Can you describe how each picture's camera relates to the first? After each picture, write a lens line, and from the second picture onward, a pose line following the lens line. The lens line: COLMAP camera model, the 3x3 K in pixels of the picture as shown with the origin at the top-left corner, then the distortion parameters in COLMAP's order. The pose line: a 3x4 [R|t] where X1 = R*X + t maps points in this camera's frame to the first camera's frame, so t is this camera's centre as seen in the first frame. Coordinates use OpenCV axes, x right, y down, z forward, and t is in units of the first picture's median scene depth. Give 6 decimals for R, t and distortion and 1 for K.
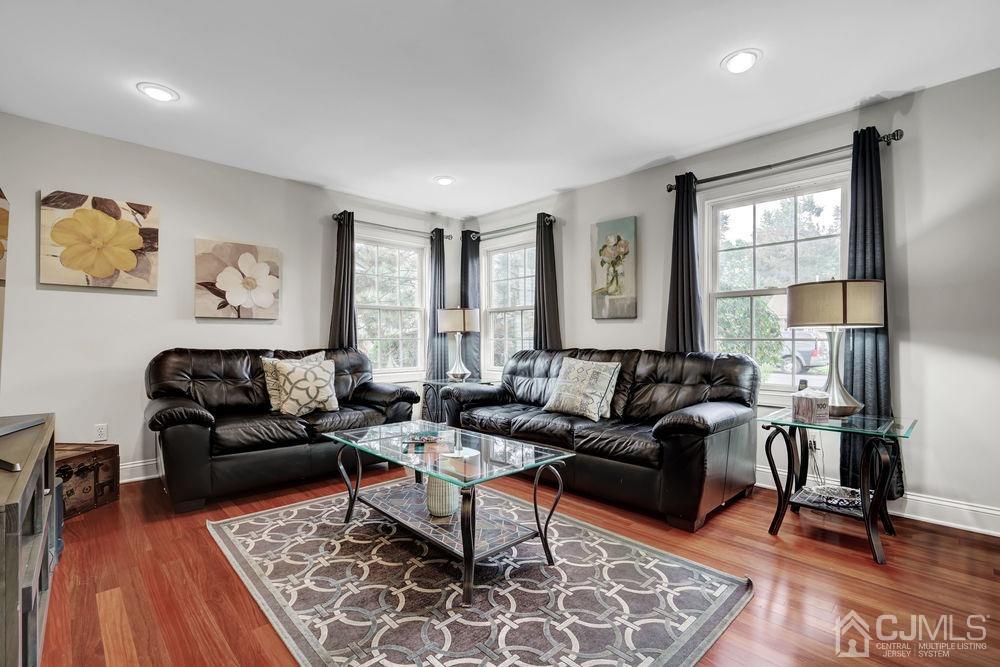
lens RADIAL K [[456.6, 0, 500.1], [0, 456.6, 336.6], [0, 0, 1]] dist [-0.000328, 0.000384]
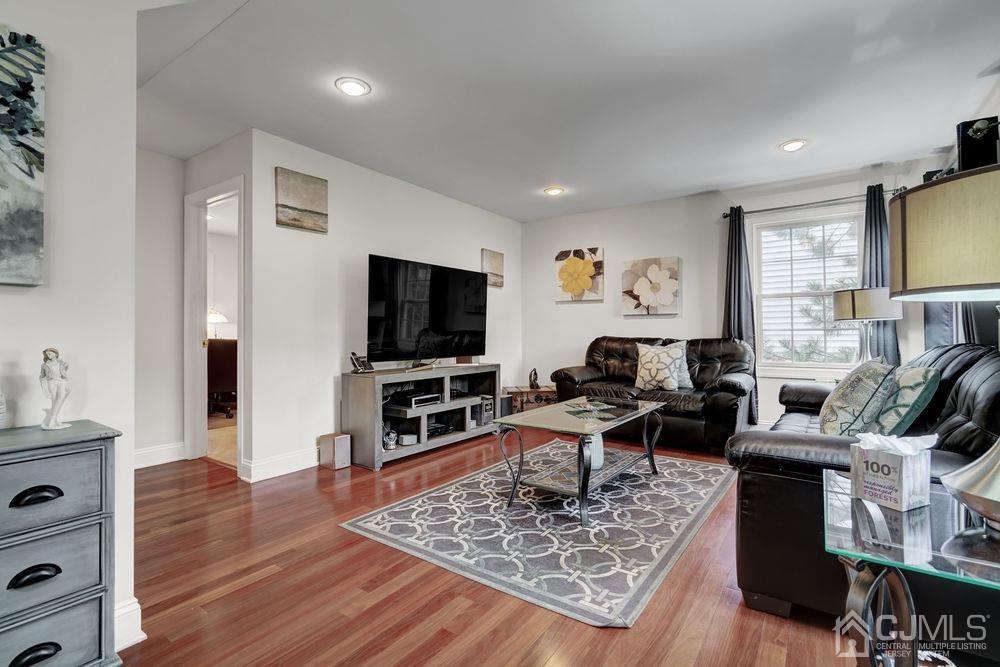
lens RADIAL K [[458.6, 0, 505.1], [0, 458.6, 325.3], [0, 0, 1]] dist [-0.000629, 0.000162]
pose [[0.198108, -0.013569, -0.980086, 0.751643], [0.008486, 0.999890, -0.012128, 0.005001], [0.980143, -0.005914, 0.198202, 0.363676]]
